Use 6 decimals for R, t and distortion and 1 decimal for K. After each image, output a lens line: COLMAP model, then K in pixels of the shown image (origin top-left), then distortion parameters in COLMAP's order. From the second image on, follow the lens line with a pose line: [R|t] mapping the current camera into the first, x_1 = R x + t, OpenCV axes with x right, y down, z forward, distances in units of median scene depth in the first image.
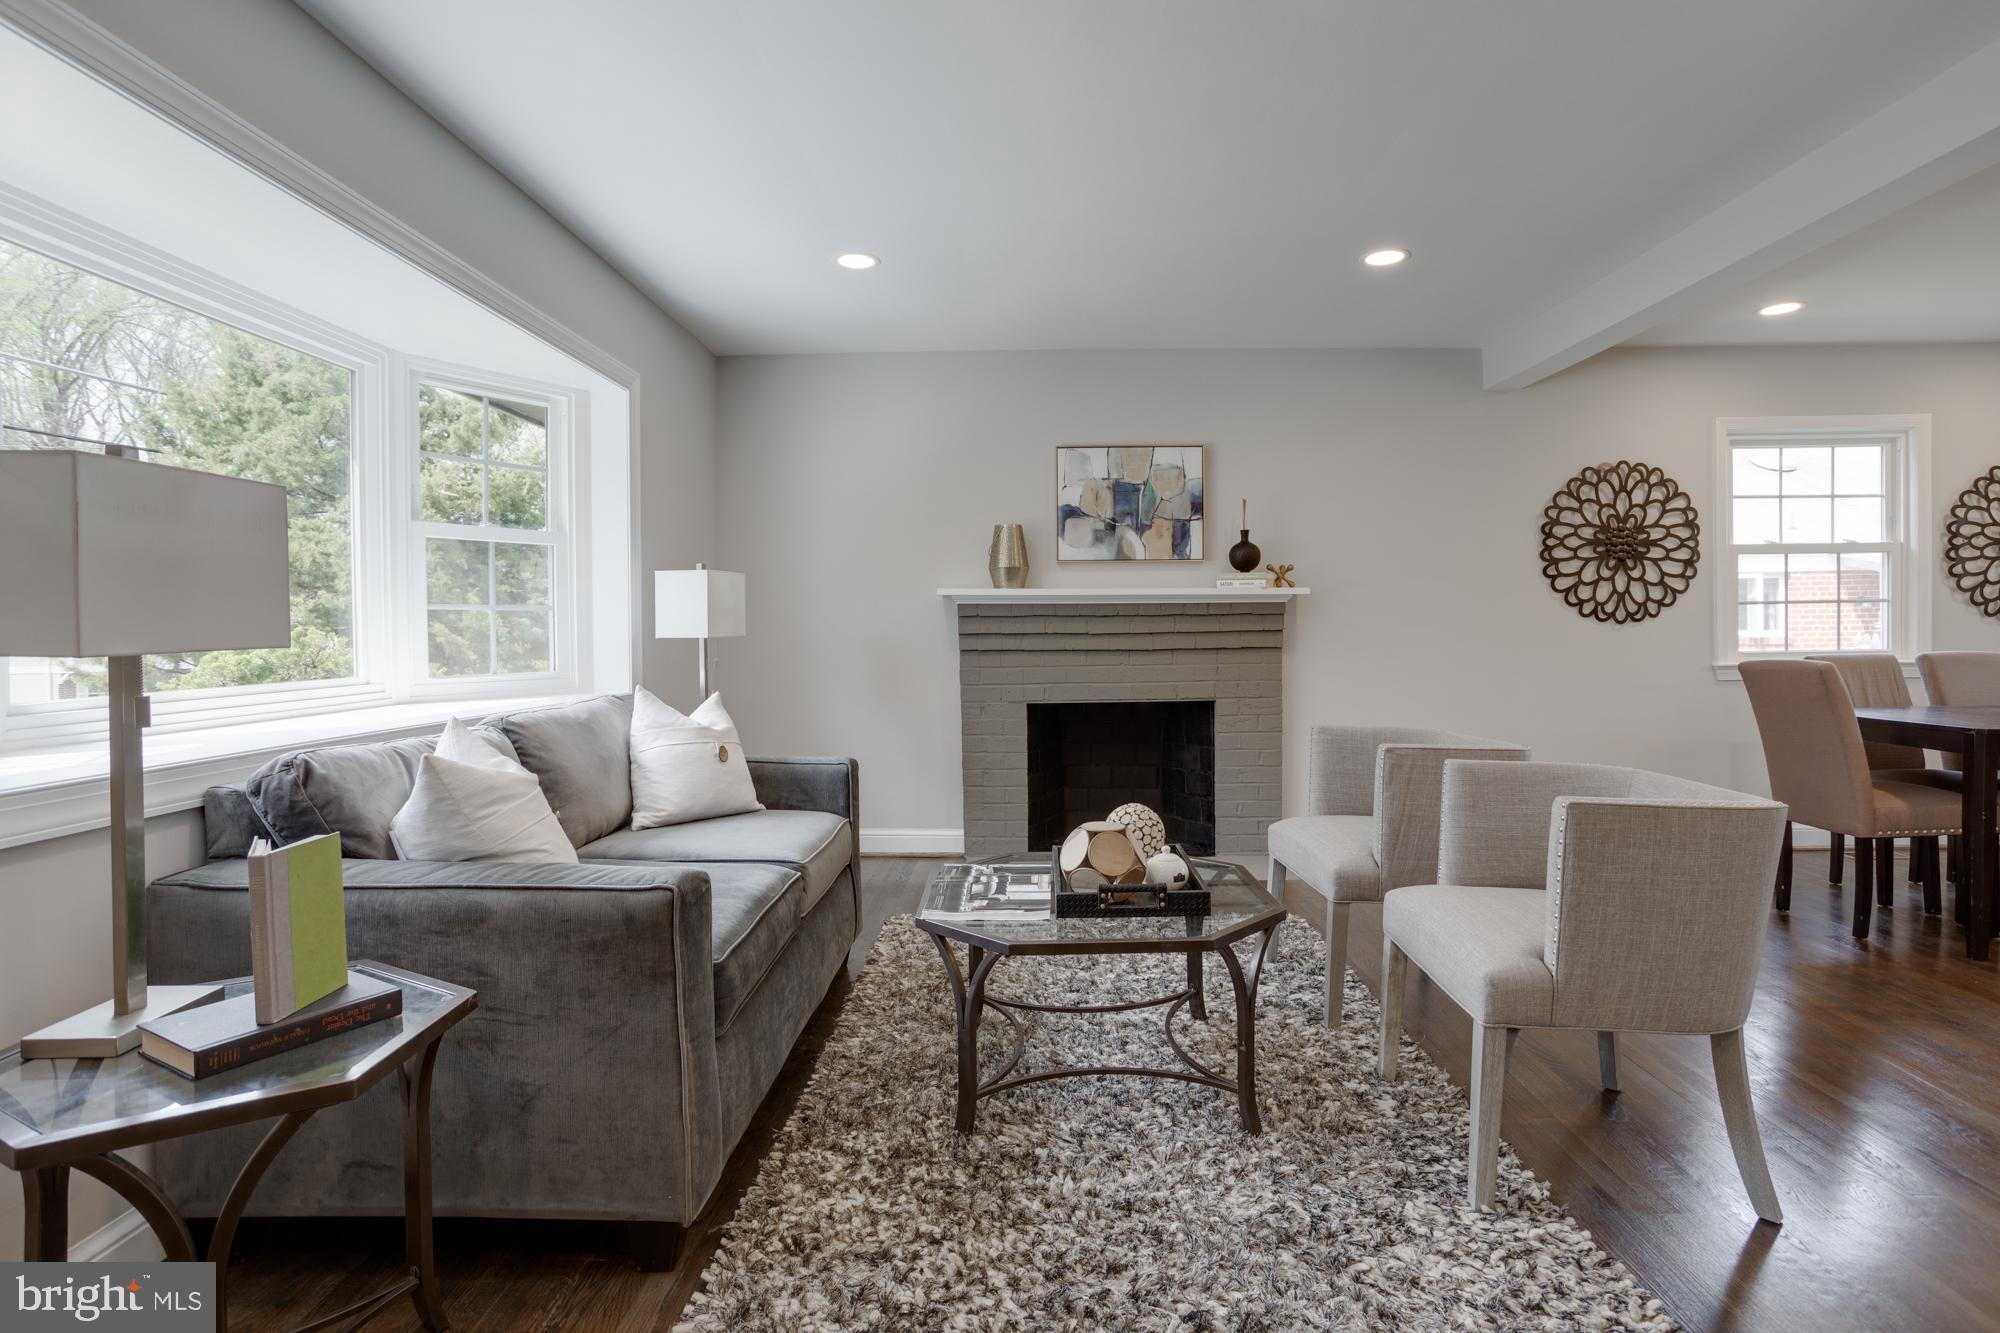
lens RADIAL K [[1012.9, 0, 1005.5], [0, 1012.9, 645.2], [0, 0, 1]] dist [-0.046264, 0.029199]
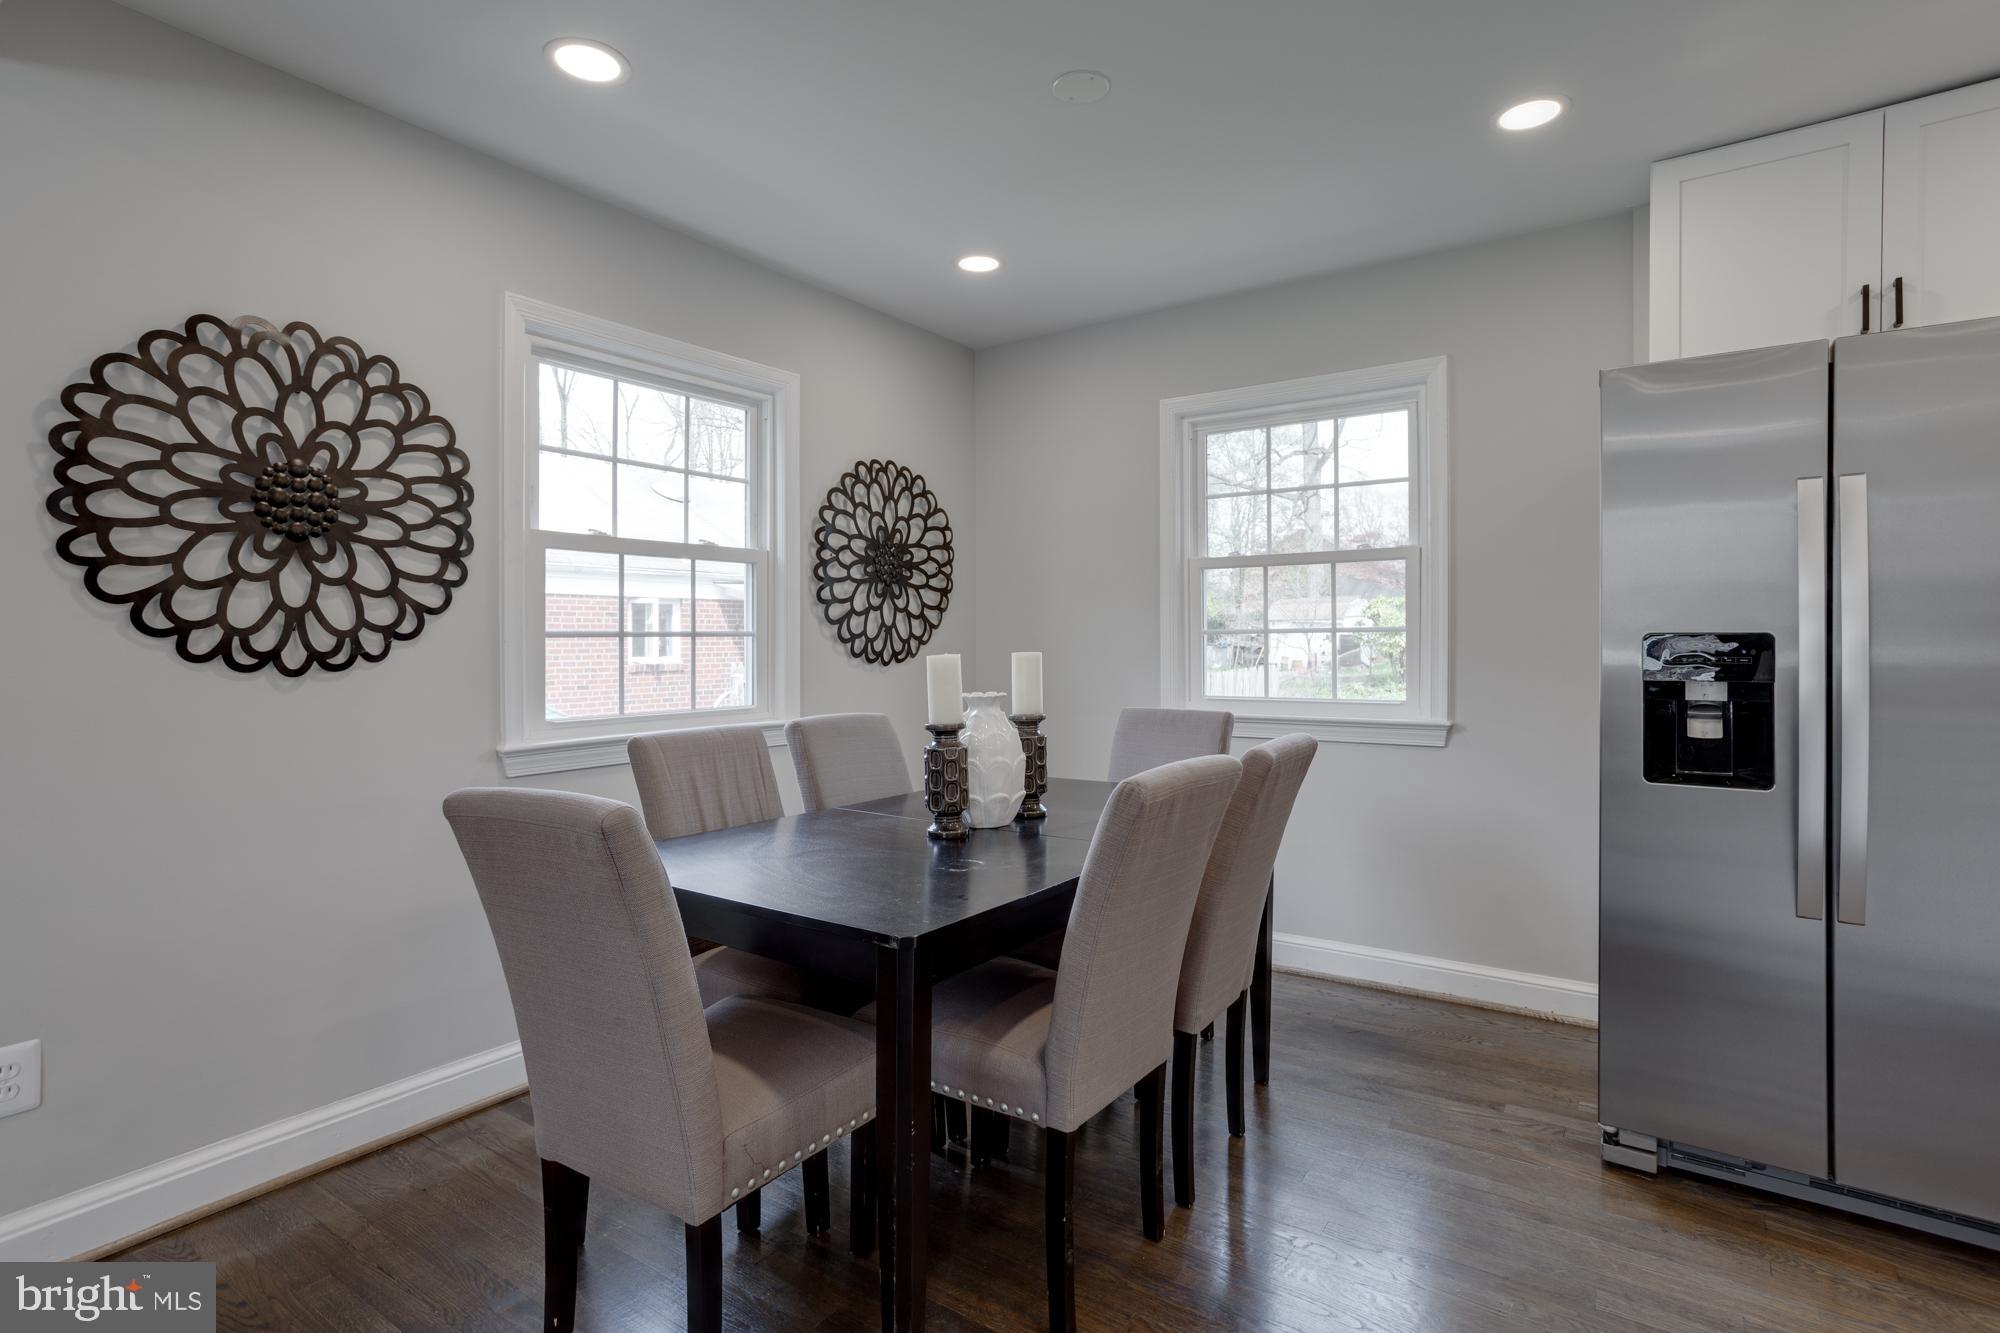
lens RADIAL K [[971.3, 0, 1039.2], [0, 971.3, 635.8], [0, 0, 1]] dist [-0.043285, 0.024138]
pose [[0.531688, 0.012995, 0.846841, 0.427038], [0.008057, 0.999759, -0.020400, -0.028137], [-0.846902, 0.017670, 0.531455, 0.477720]]
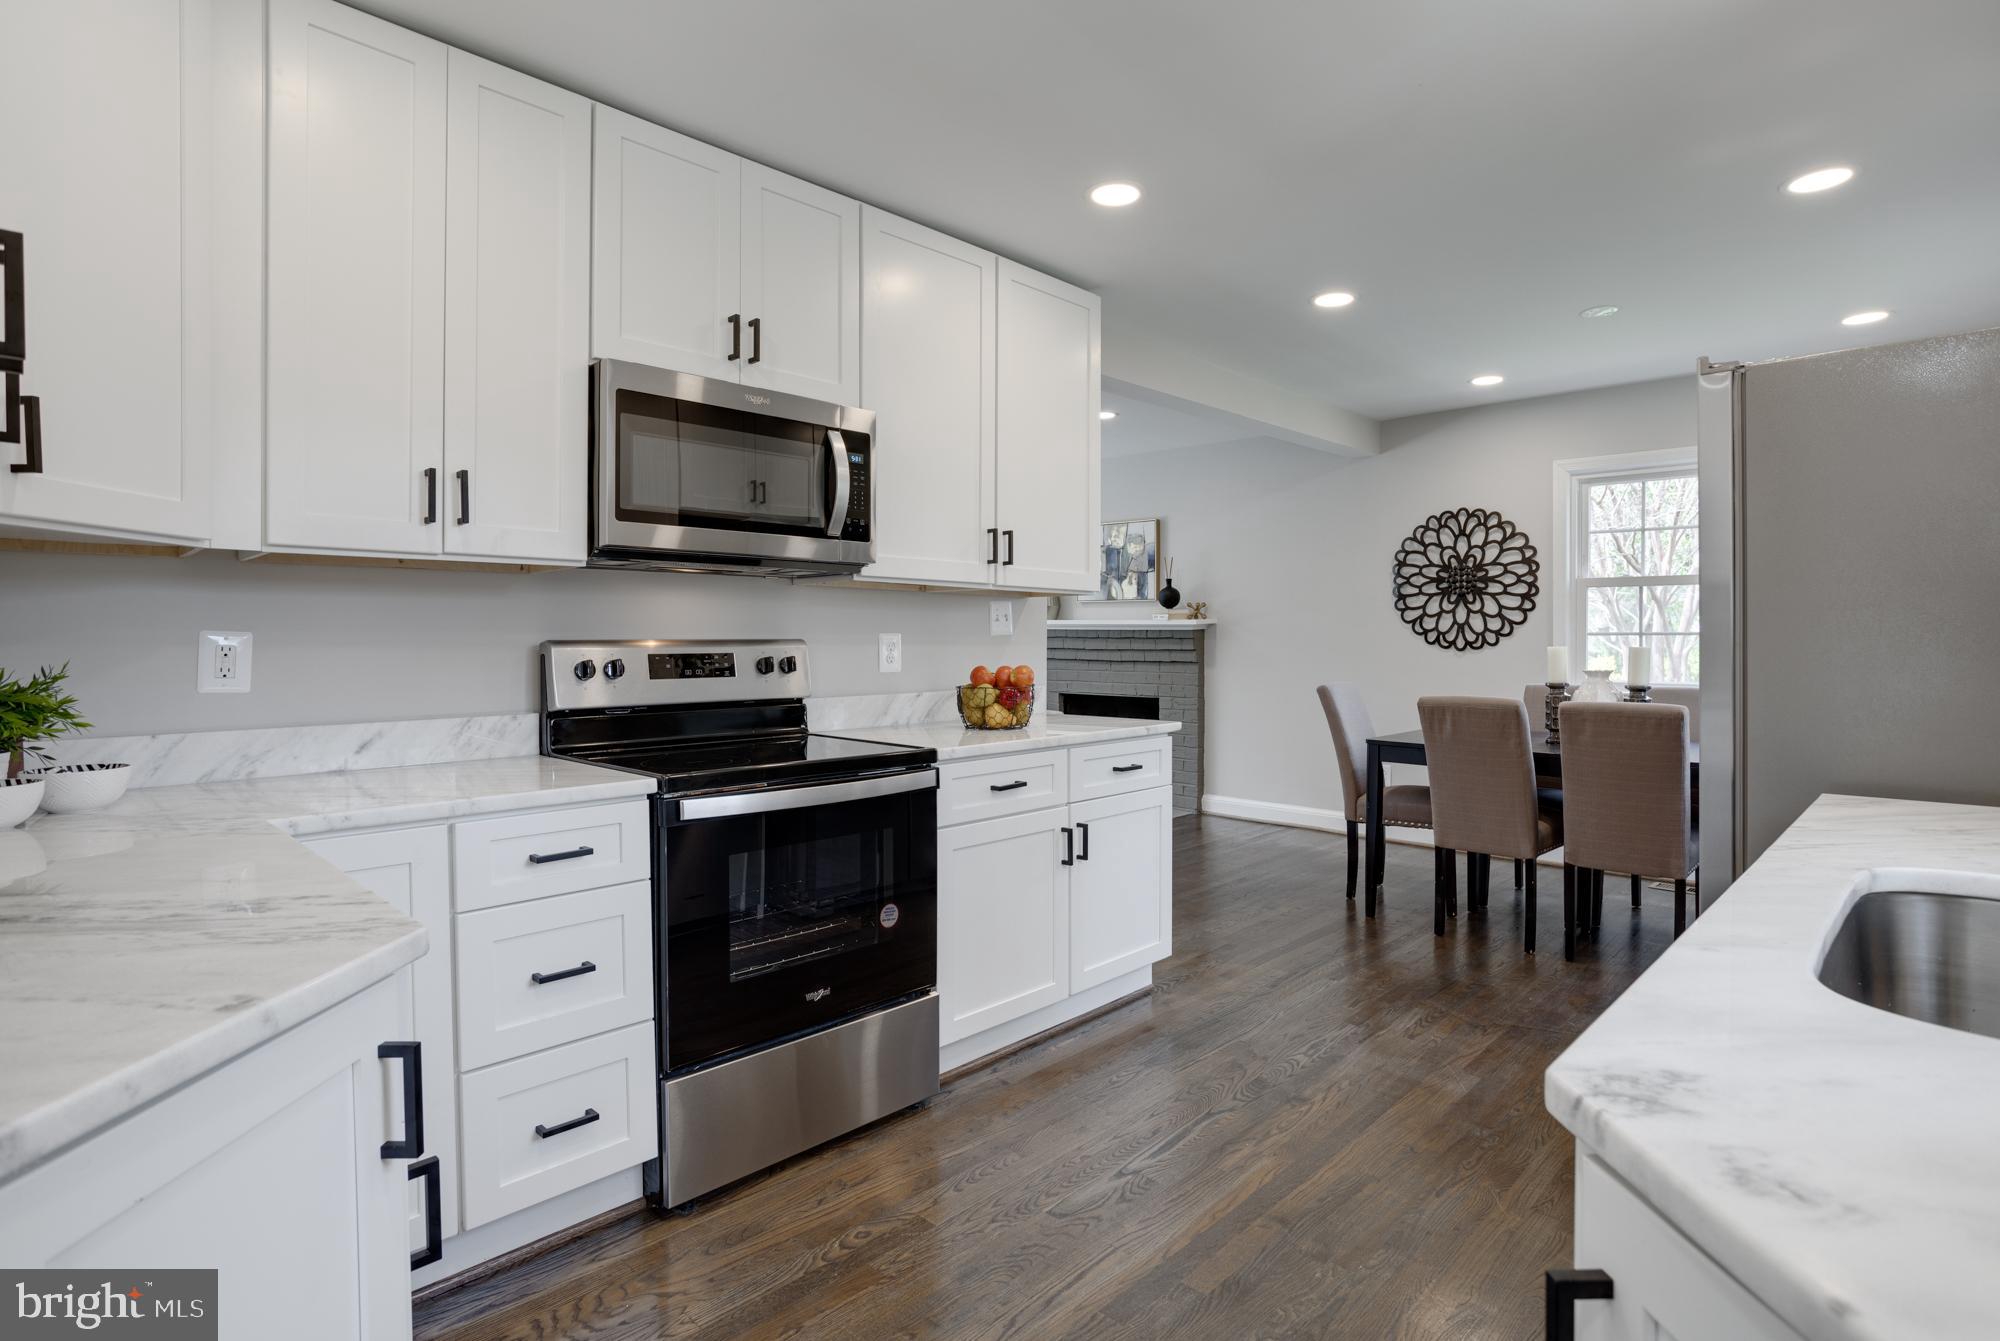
lens RADIAL K [[1012.9, 0, 1005.5], [0, 1012.9, 649.2], [0, 0, 1]] dist [-0.046264, 0.029199]
pose [[0.731799, 0.022446, -0.681151, 1.018514], [-0.019426, 0.999738, 0.012074, -0.027172], [0.681243, 0.004396, 0.732044, -0.193317]]
